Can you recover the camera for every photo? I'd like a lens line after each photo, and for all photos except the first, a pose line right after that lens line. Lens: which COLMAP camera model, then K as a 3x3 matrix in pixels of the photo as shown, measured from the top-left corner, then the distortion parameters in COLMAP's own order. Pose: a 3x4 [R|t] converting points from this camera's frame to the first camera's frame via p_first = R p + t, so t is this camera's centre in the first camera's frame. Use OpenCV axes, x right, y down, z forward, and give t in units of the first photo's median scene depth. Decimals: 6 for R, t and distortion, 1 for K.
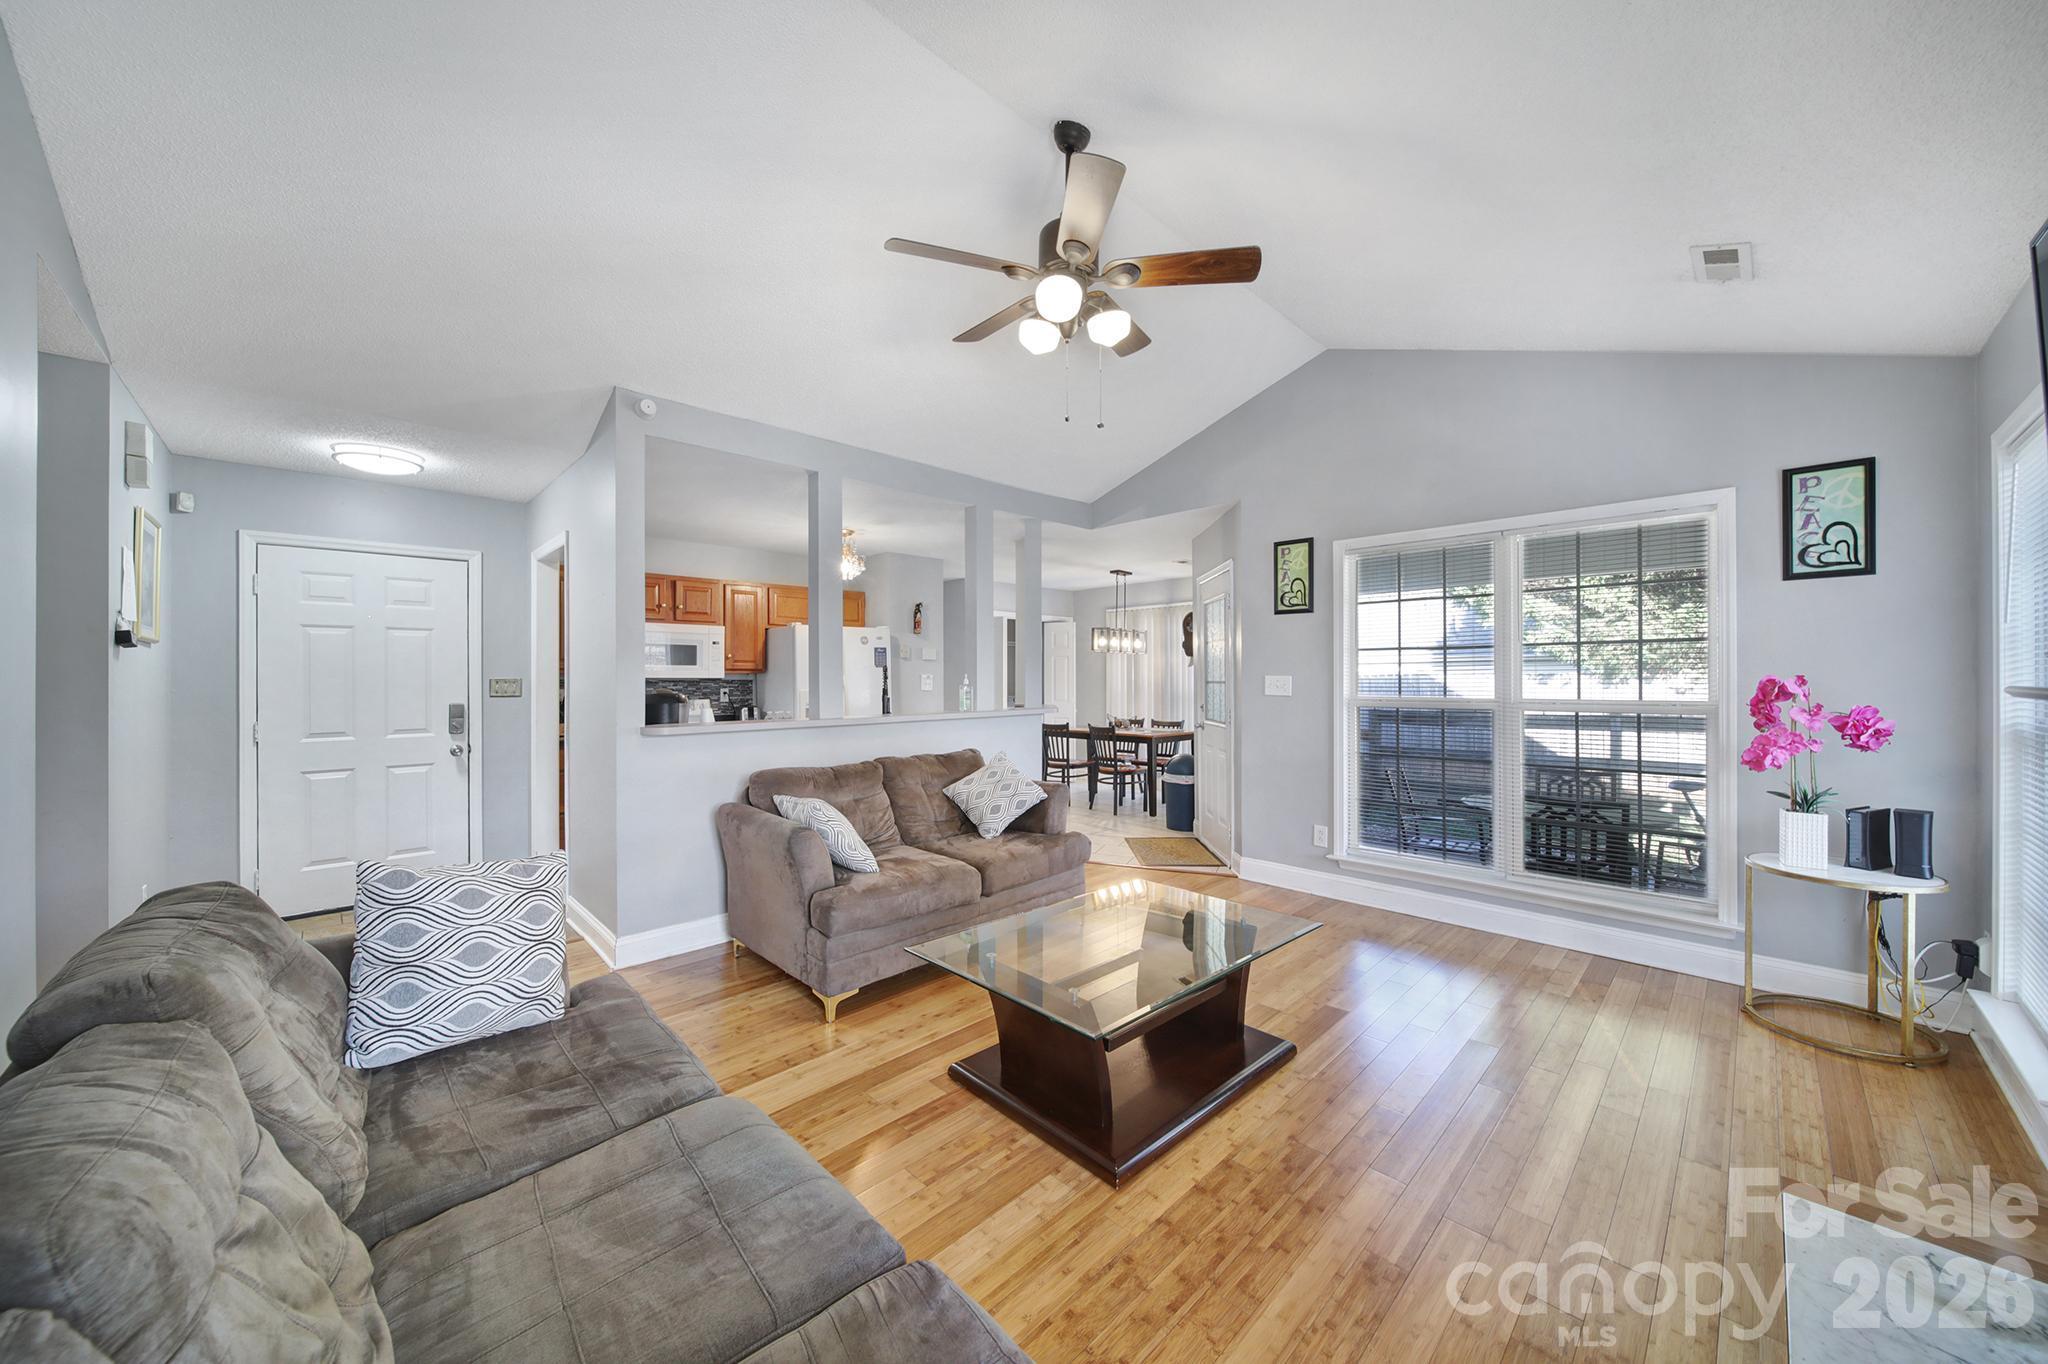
lens RADIAL K [[717.2, 0, 1018.8], [0, 717.2, 677.2], [0, 0, 1]] dist [-0.001808, -0.000137]
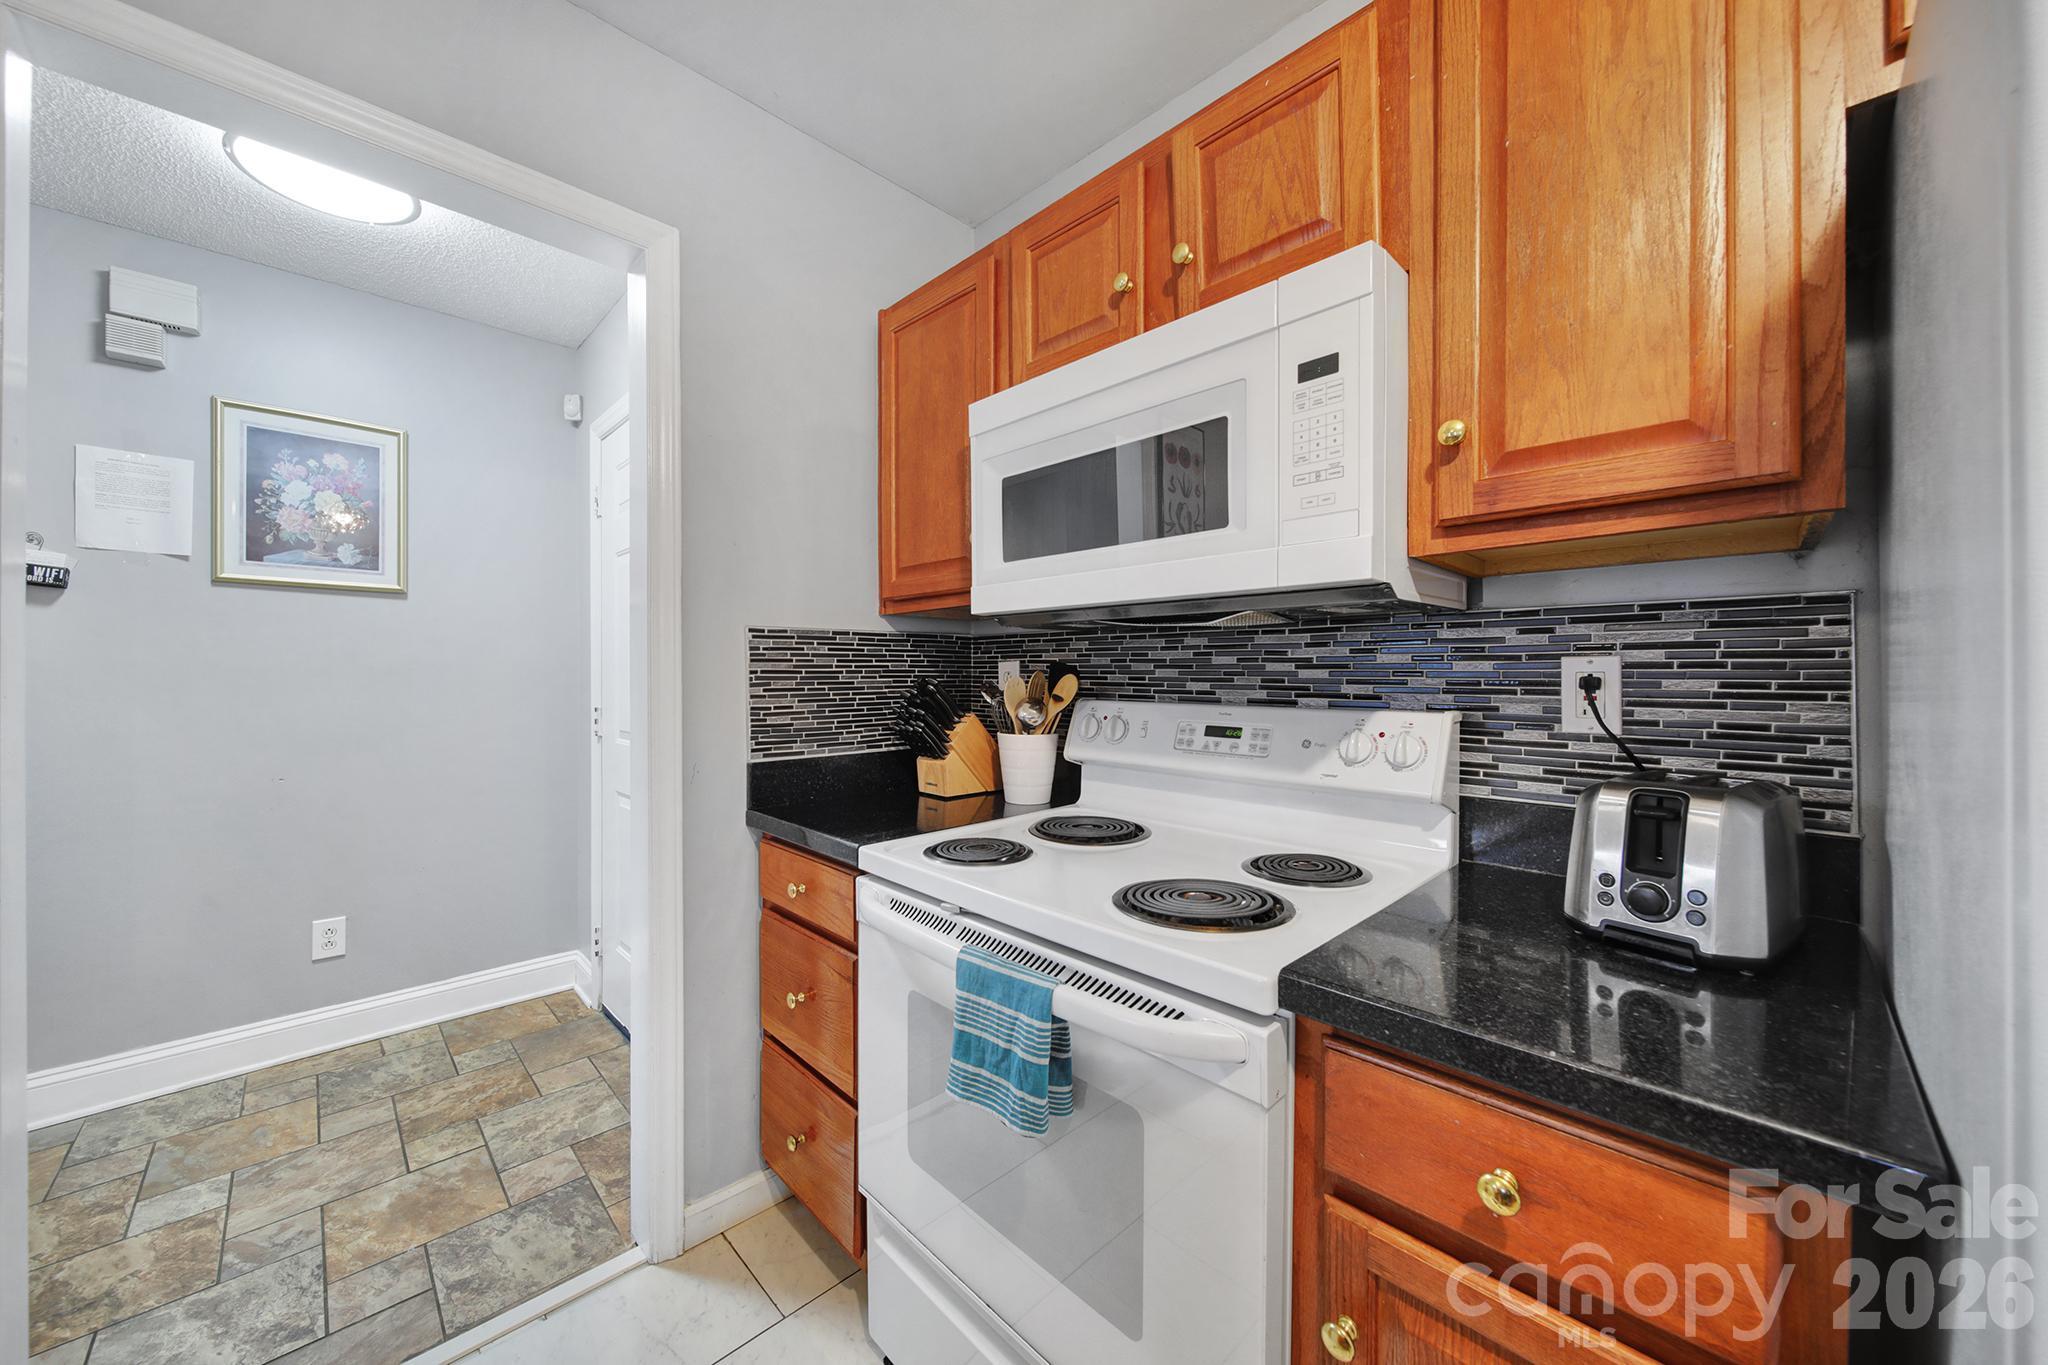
lens RADIAL K [[722.5, 0, 1023.9], [0, 722.5, 678.4], [0, 0, 1]] dist [-0.004732, -0.001816]
pose [[0.010424, 0.007750, -0.999916, -0.259868], [0.001629, 0.999969, 0.007767, 0.021175], [0.999944, -0.001710, 0.010411, 0.938080]]
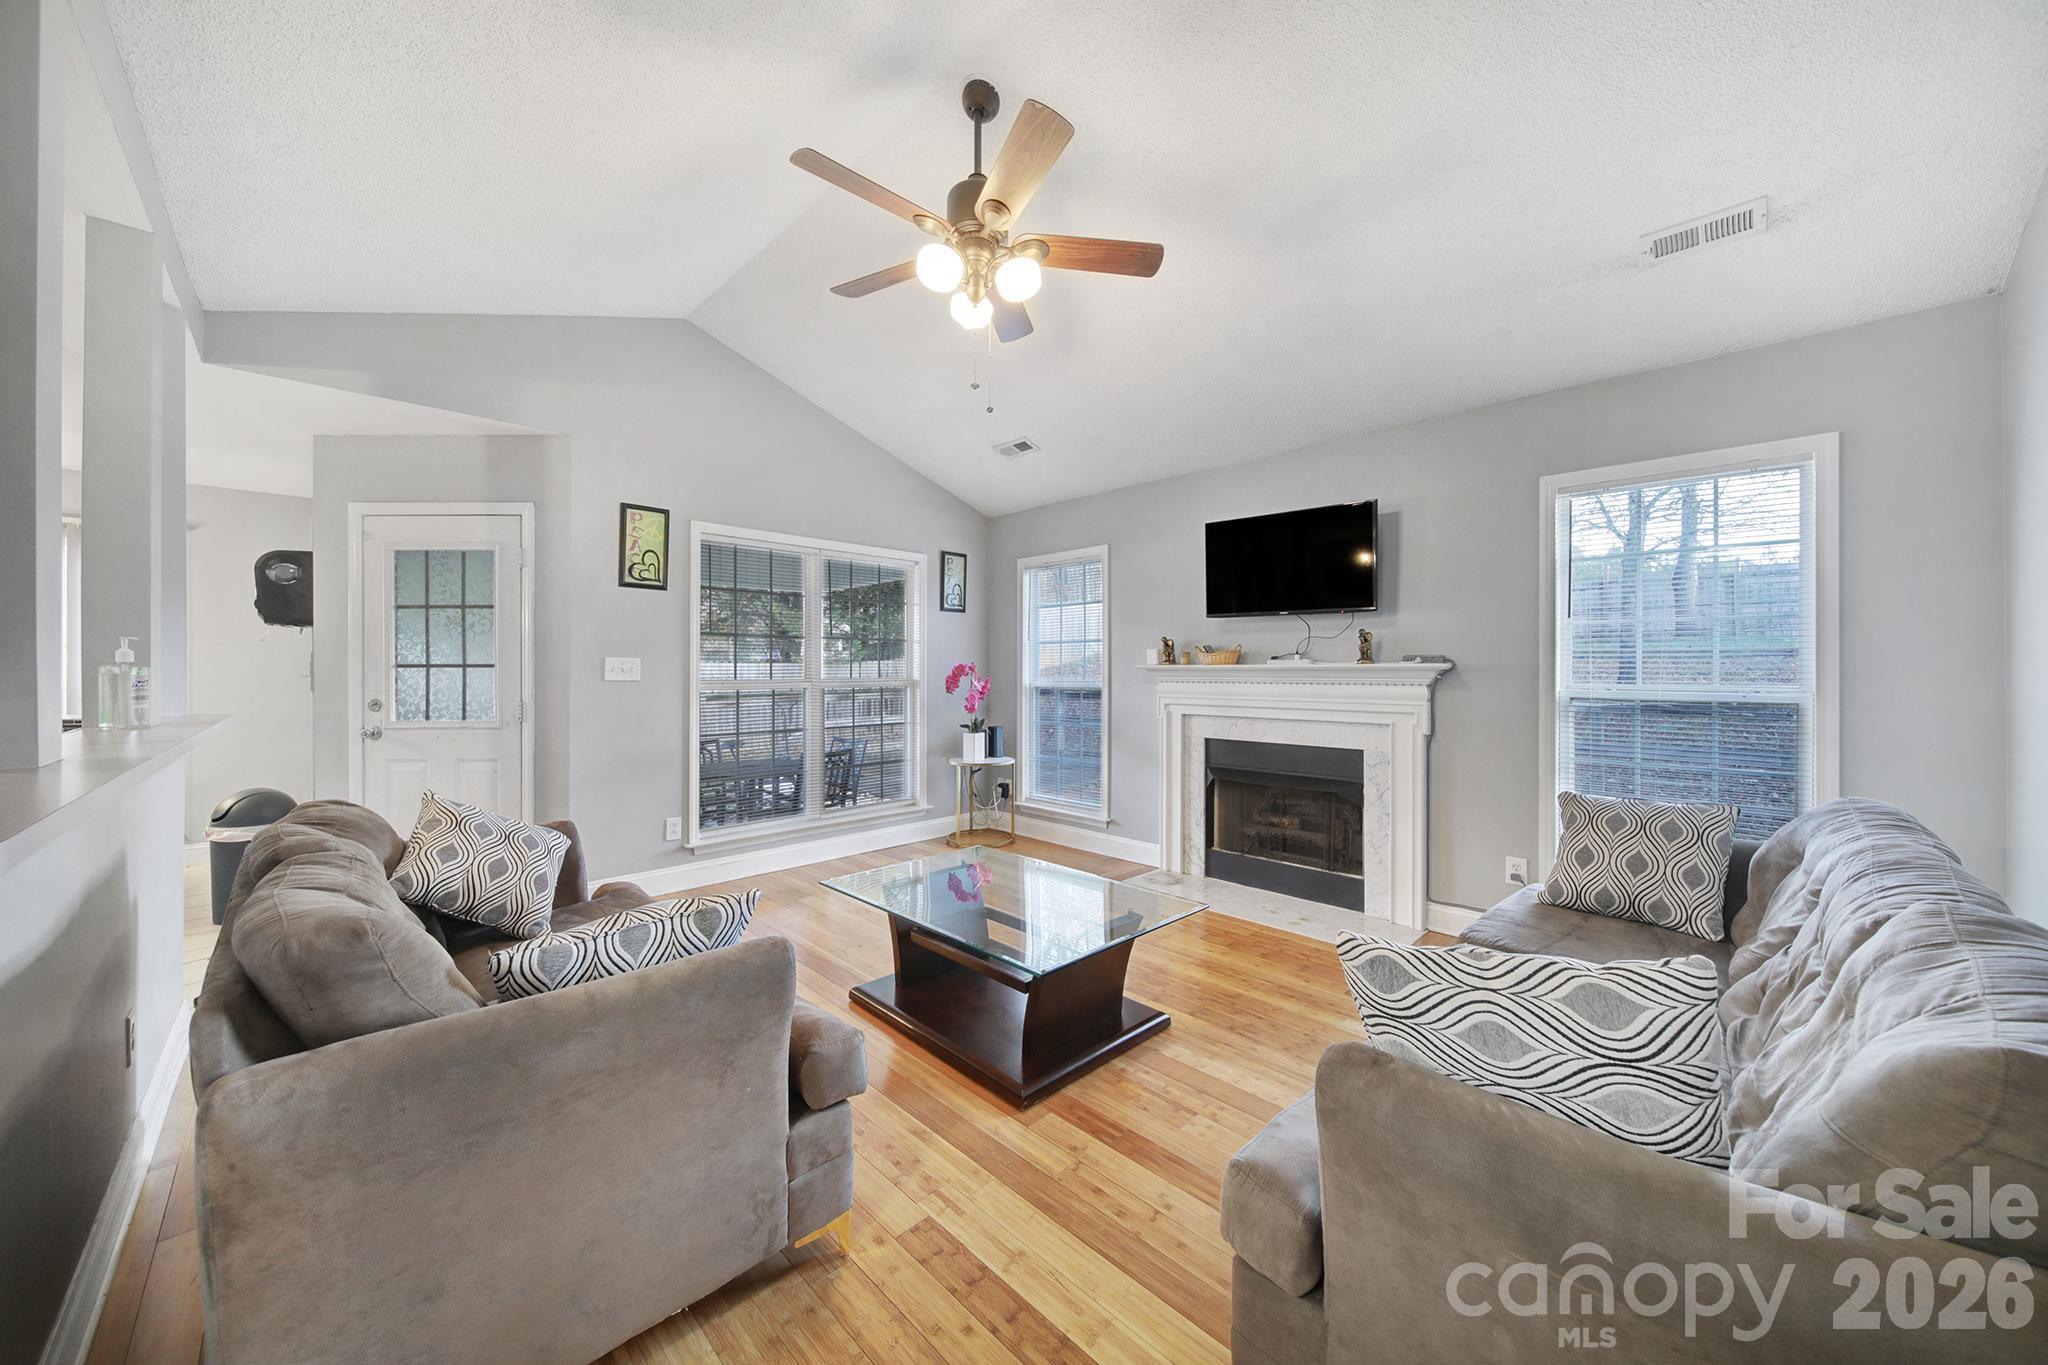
lens RADIAL K [[718.2, 0, 1019.7], [0, 718.2, 670.3], [0, 0, 1]] dist [-0.000482, -0.000154]
pose [[-0.008046, 0.004293, 0.999958, -0.399988], [-0.000927, 0.999990, -0.004300, 0.012895], [-0.999967, -0.000961, -0.008042, 0.419276]]
